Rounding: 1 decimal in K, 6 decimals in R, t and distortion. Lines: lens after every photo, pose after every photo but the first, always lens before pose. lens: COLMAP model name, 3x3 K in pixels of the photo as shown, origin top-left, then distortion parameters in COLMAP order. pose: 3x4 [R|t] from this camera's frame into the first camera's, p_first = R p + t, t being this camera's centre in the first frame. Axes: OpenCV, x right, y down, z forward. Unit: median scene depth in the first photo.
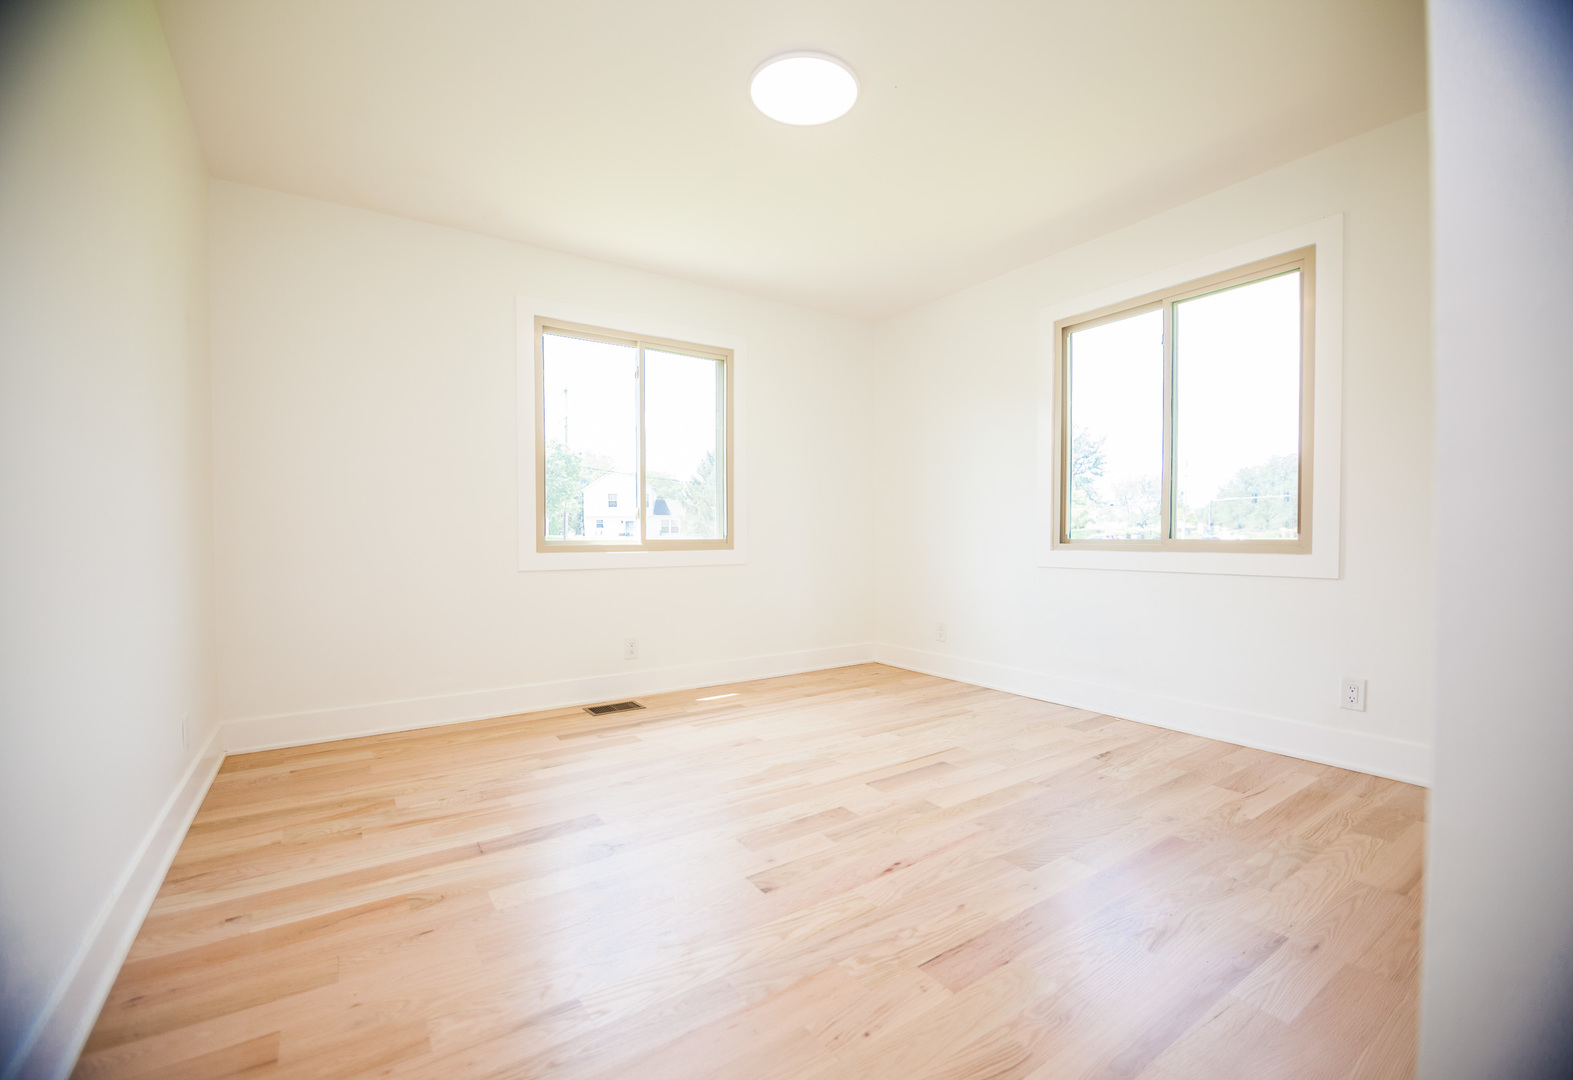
lens RADIAL K [[668.2, 0, 786.5], [0, 668.2, 540.0], [0, 0, 1]] dist [-0.000691, -0.000064]
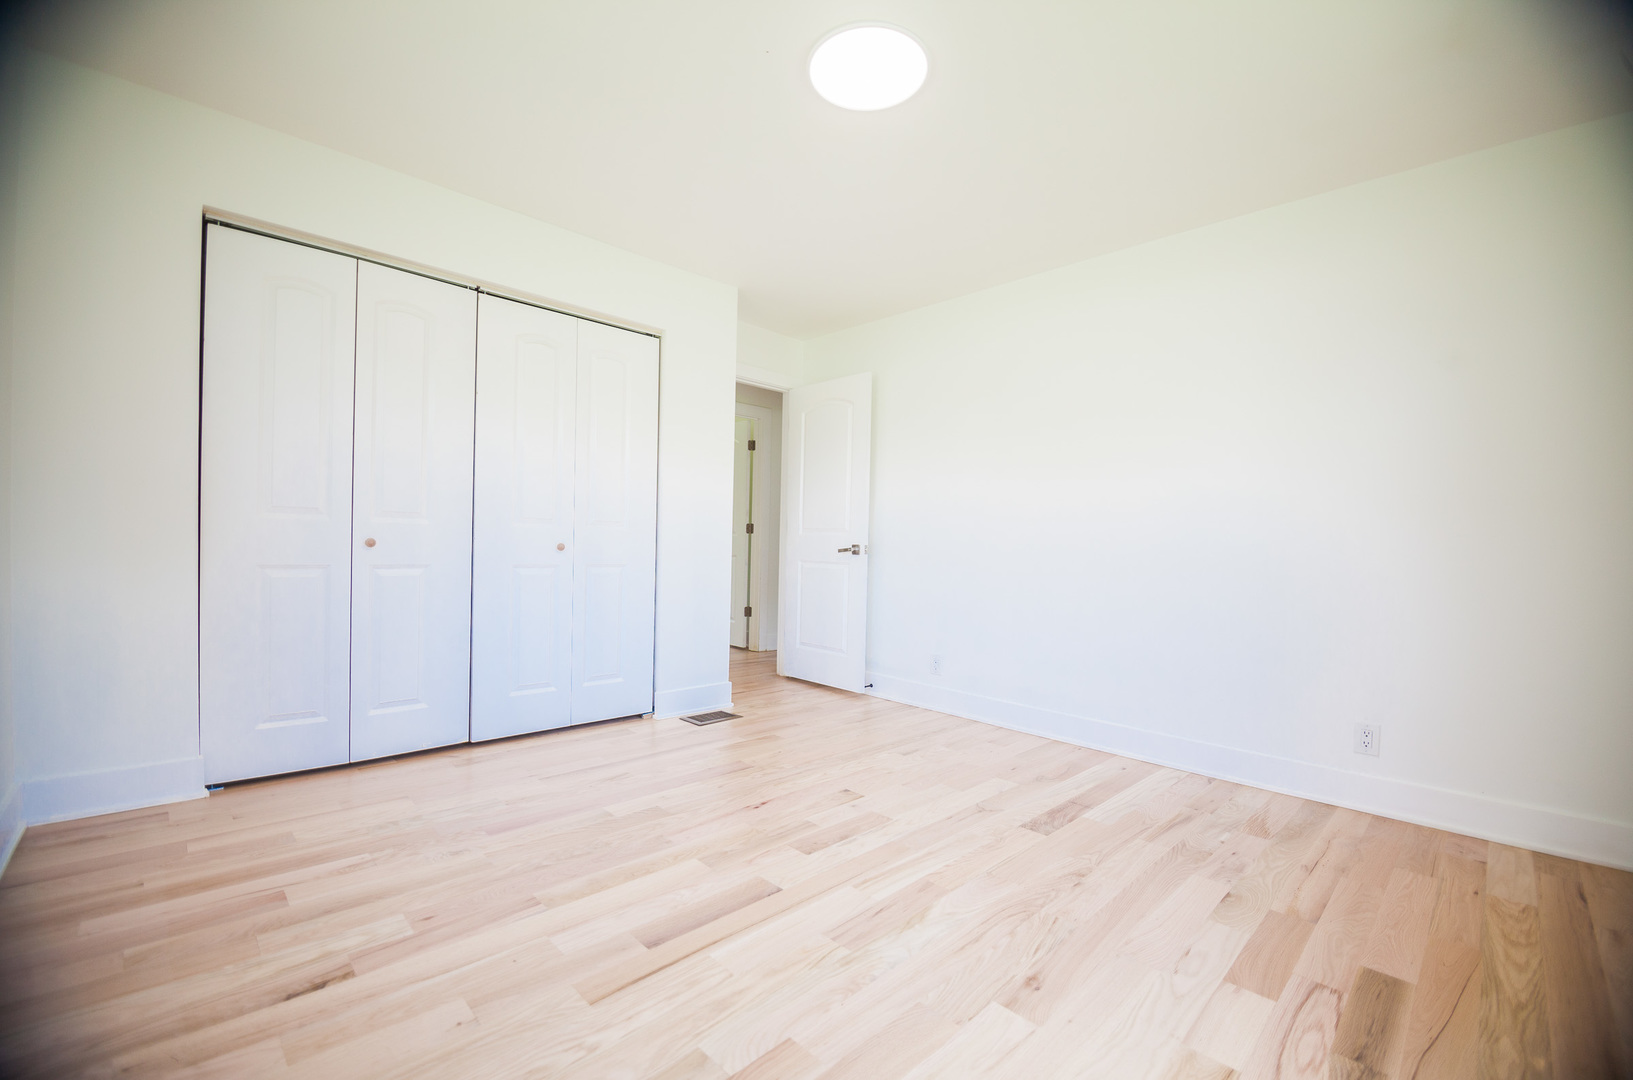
lens RADIAL K [[690.0, 0, 813.8], [0, 690.0, 558.4], [0, 0, 1]] dist [-0.000193, -0.000099]
pose [[-0.985193, -0.018793, -0.170414, 0.242932], [-0.023871, 0.999328, 0.027799, -0.030118], [0.169777, 0.031455, -0.984980, 1.921496]]
